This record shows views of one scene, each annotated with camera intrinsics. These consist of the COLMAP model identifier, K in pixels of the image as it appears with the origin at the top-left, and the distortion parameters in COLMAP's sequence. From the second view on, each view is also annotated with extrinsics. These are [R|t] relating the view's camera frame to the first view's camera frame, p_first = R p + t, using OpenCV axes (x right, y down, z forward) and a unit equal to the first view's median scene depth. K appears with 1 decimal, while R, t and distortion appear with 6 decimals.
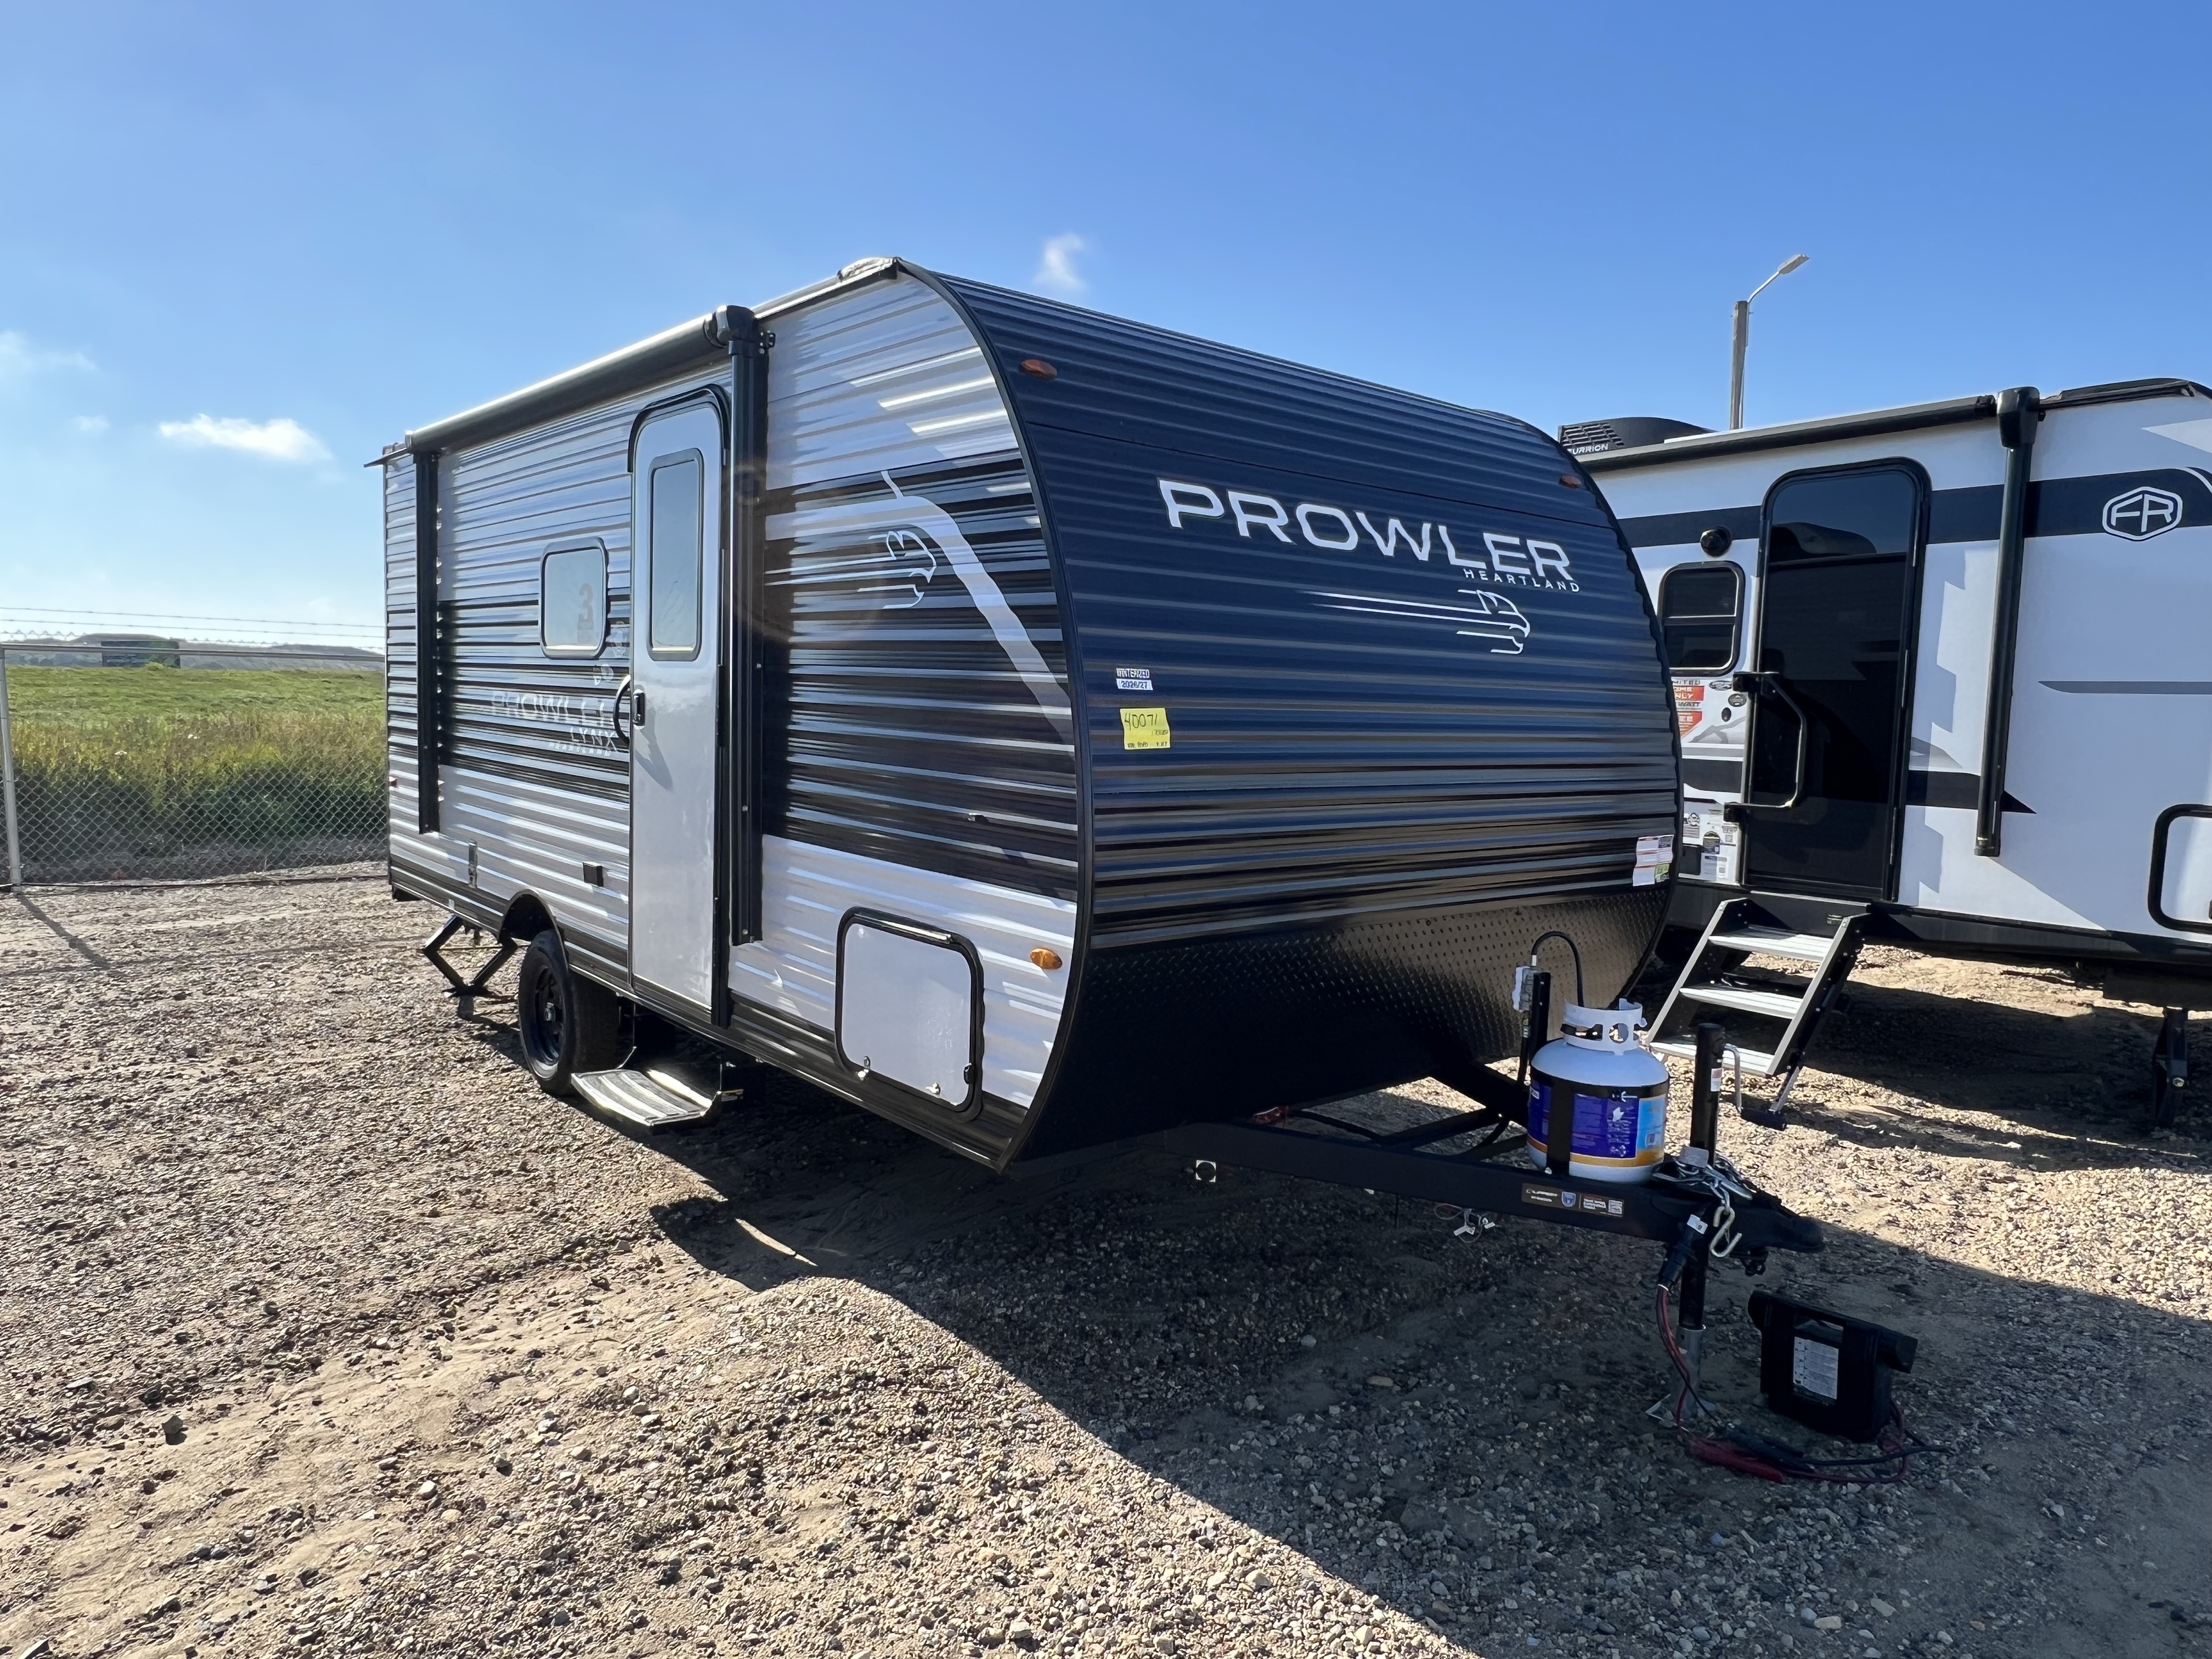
lens RADIAL K [[1427.3, 0, 1089.1], [0, 1427.3, 823.5], [0, 0, 1]] dist [0.001946, 0.000542]
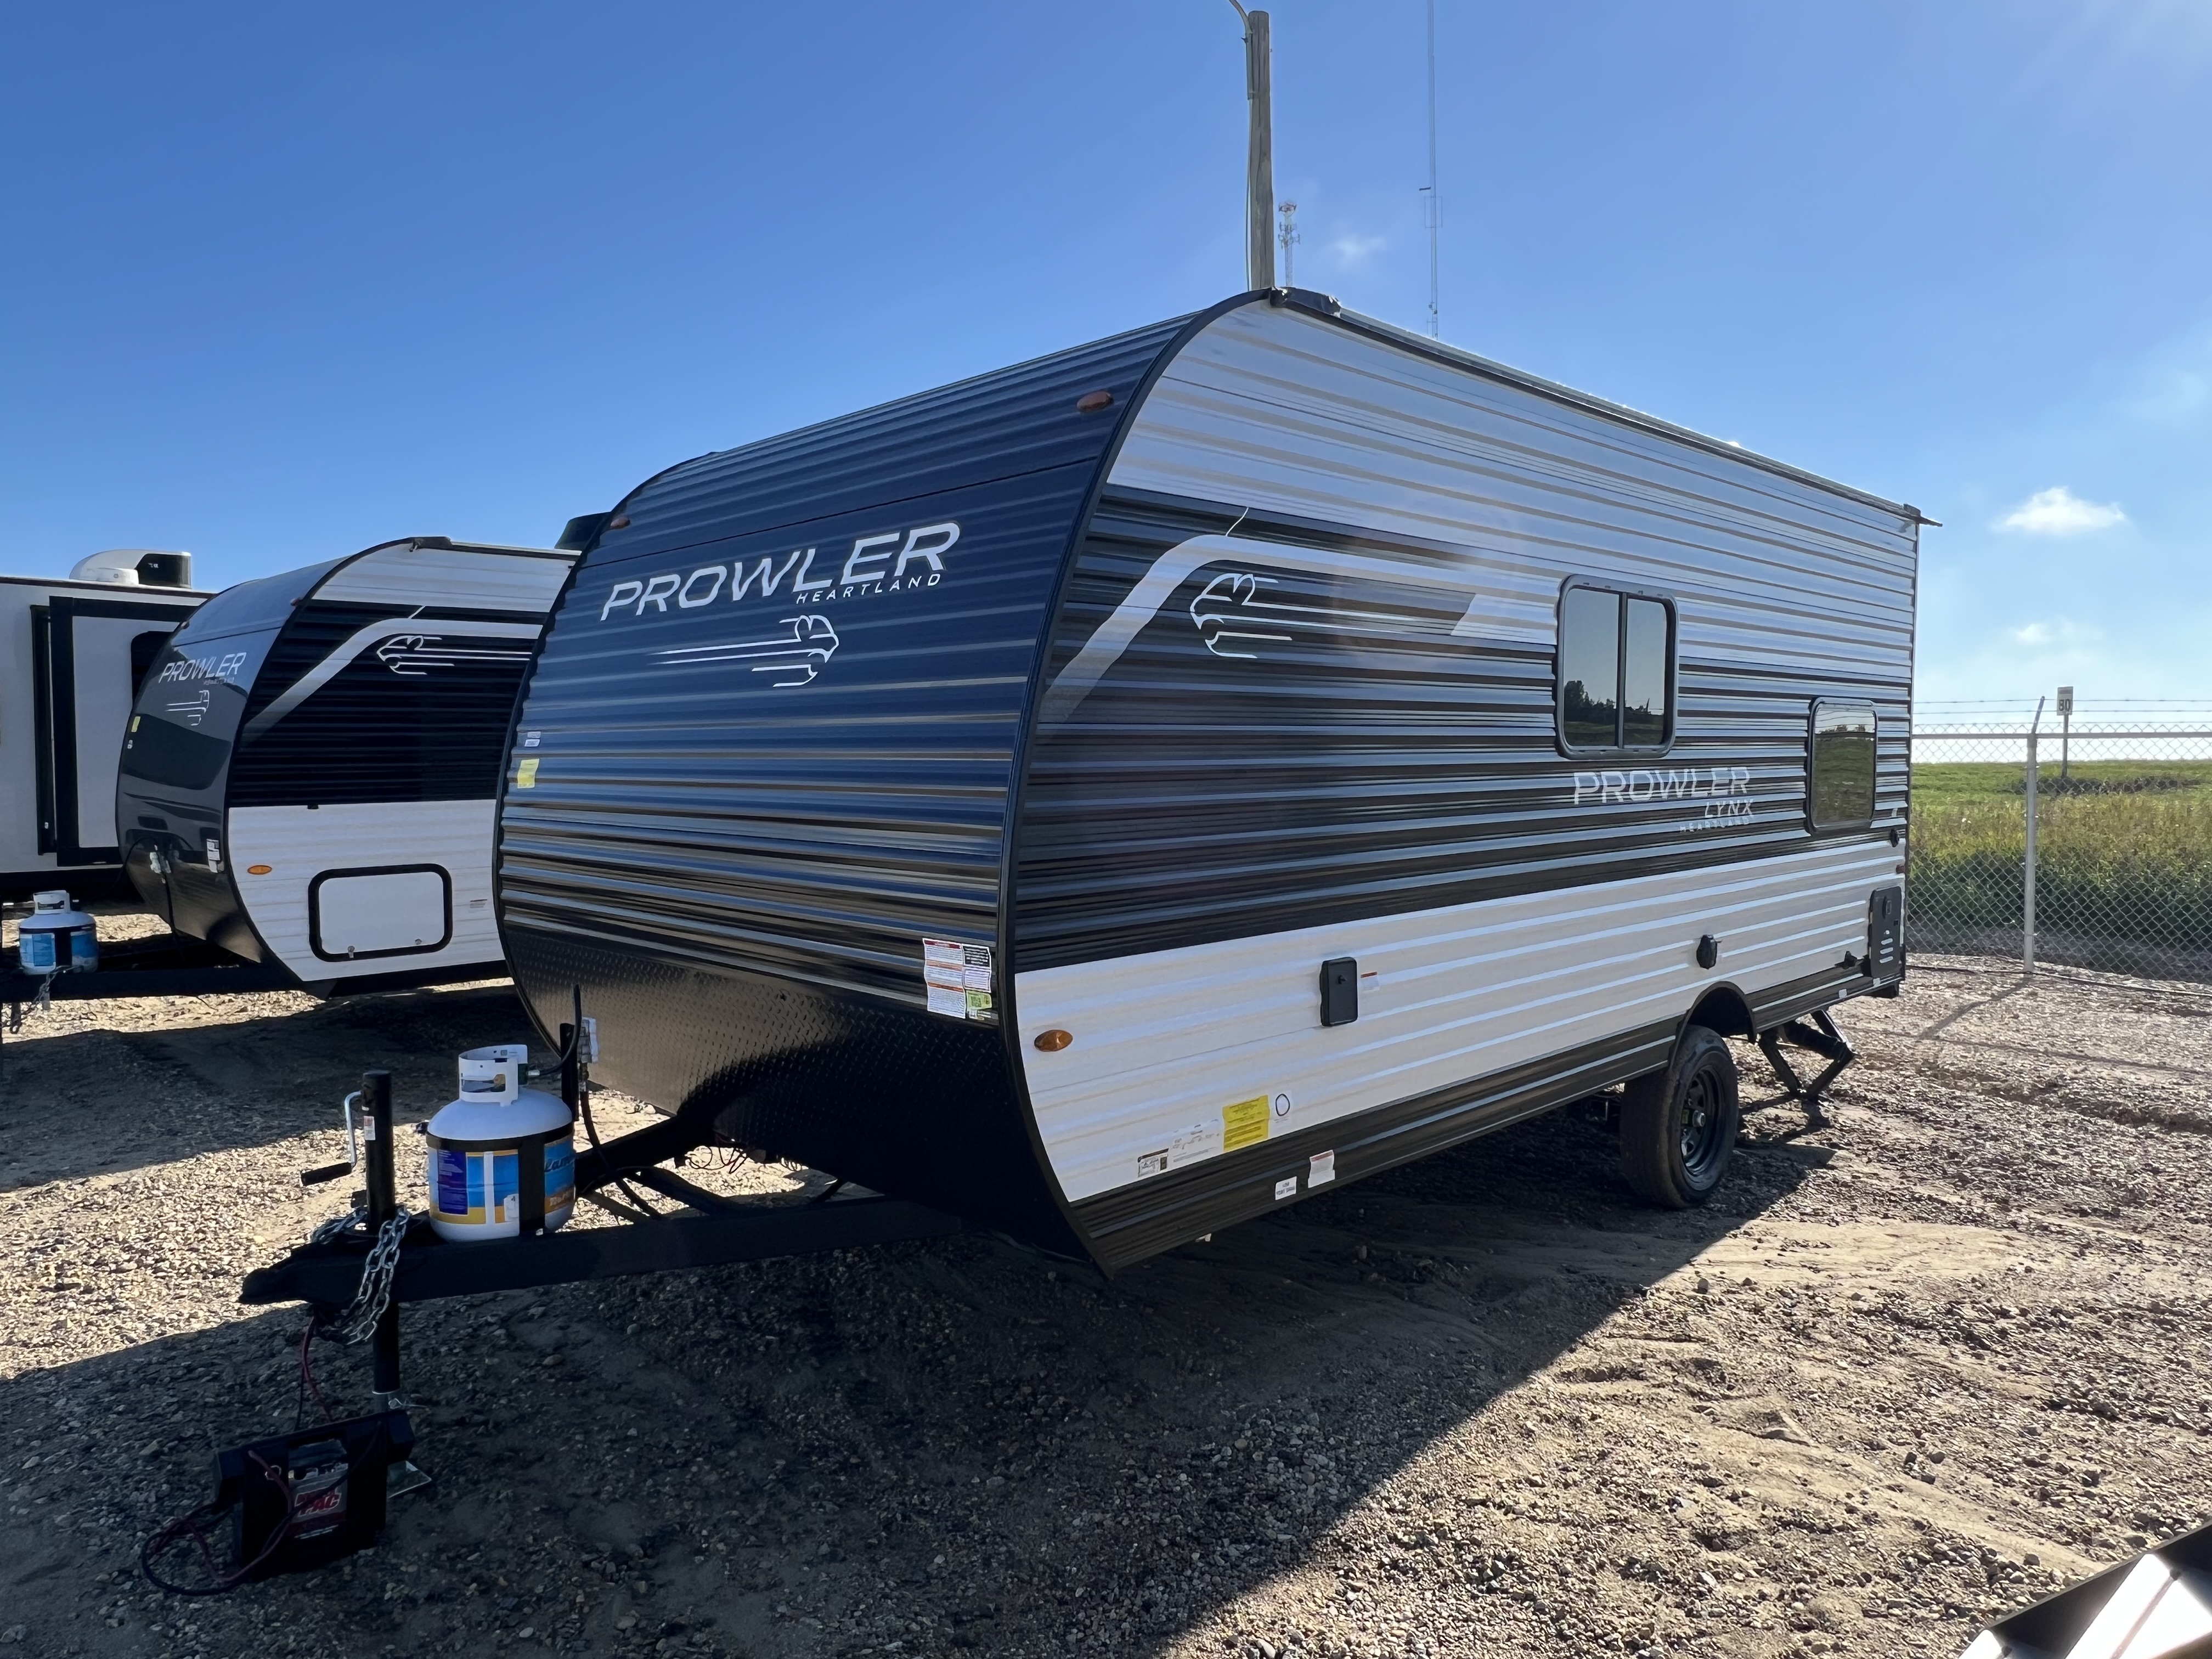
lens RADIAL K [[1427.3, 0, 1089.1], [0, 1427.3, 823.5], [0, 0, 1]] dist [0.001946, 0.000542]
pose [[0.075522, 0.019394, -0.996956, 1.126828], [-0.086117, 0.996202, 0.012855, -0.062504], [0.993418, 0.084884, 0.076905, 1.093147]]
